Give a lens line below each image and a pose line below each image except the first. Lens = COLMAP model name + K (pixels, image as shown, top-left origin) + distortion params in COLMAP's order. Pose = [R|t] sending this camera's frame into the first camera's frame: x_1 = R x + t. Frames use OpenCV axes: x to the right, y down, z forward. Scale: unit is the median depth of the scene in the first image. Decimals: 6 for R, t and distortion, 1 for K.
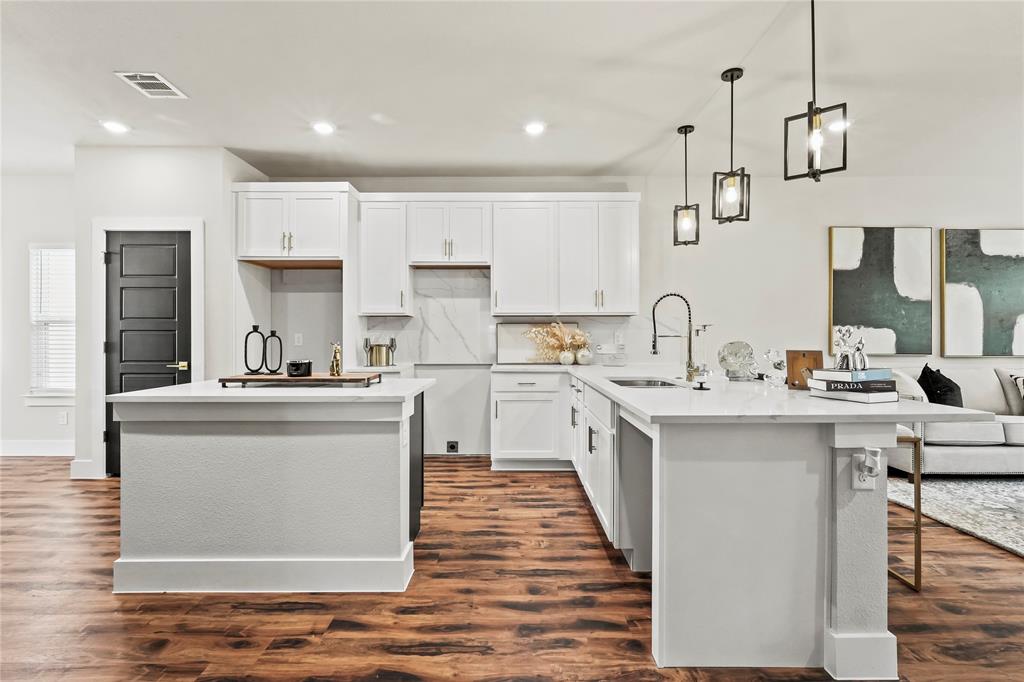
lens RADIAL K [[473.2, 0, 512.5], [0, 473.2, 341.4], [0, 0, 1]] dist [-0.001260, 0.001389]
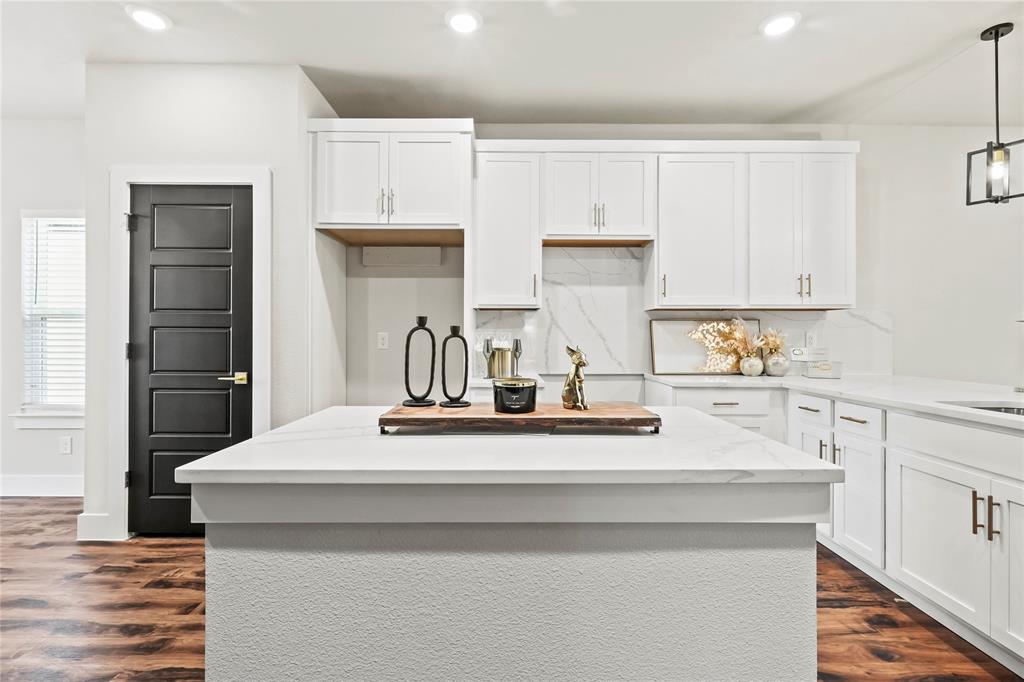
lens RADIAL K [[473.2, 0, 515.5], [0, 473.2, 340.1], [0, 0, 1]] dist [-0.001260, 0.001389]
pose [[0.999980, 0.002645, 0.005798, -0.294543], [-0.002627, 0.999992, -0.002982, -0.003436], [-0.005806, 0.002966, 0.999979, 0.299642]]
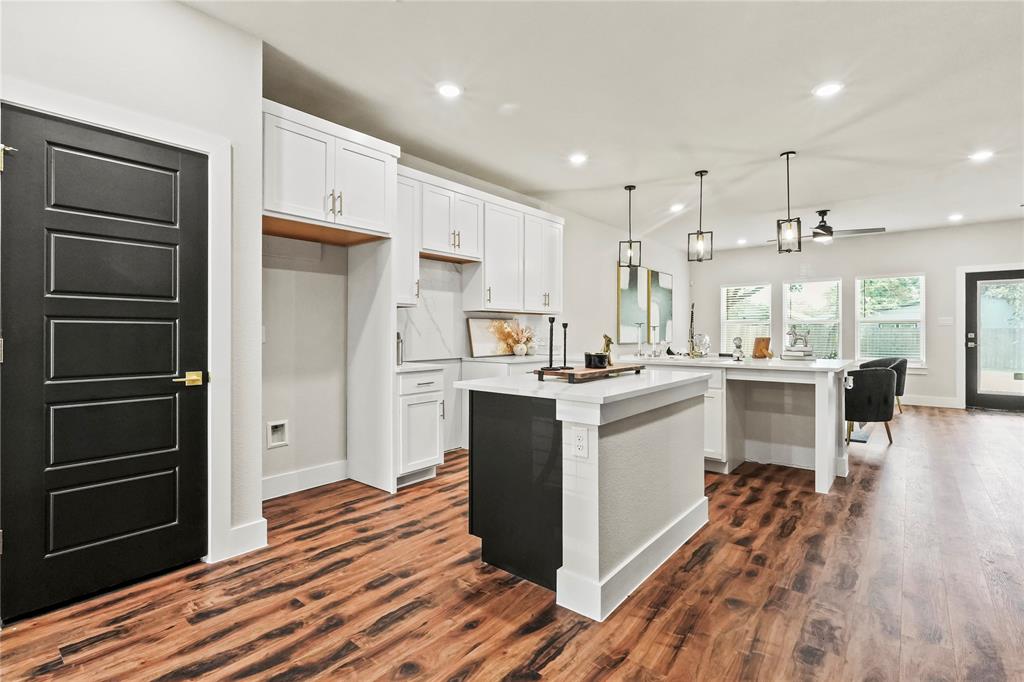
lens RADIAL K [[473.2, 0, 515.0], [0, 473.2, 339.4], [0, 0, 1]] dist [-0.001260, 0.001389]
pose [[0.643498, -0.011966, 0.765354, -0.887099], [0.008191, 0.999928, 0.008747, 0.000600], [-0.765404, 0.000641, 0.643550, 0.308290]]
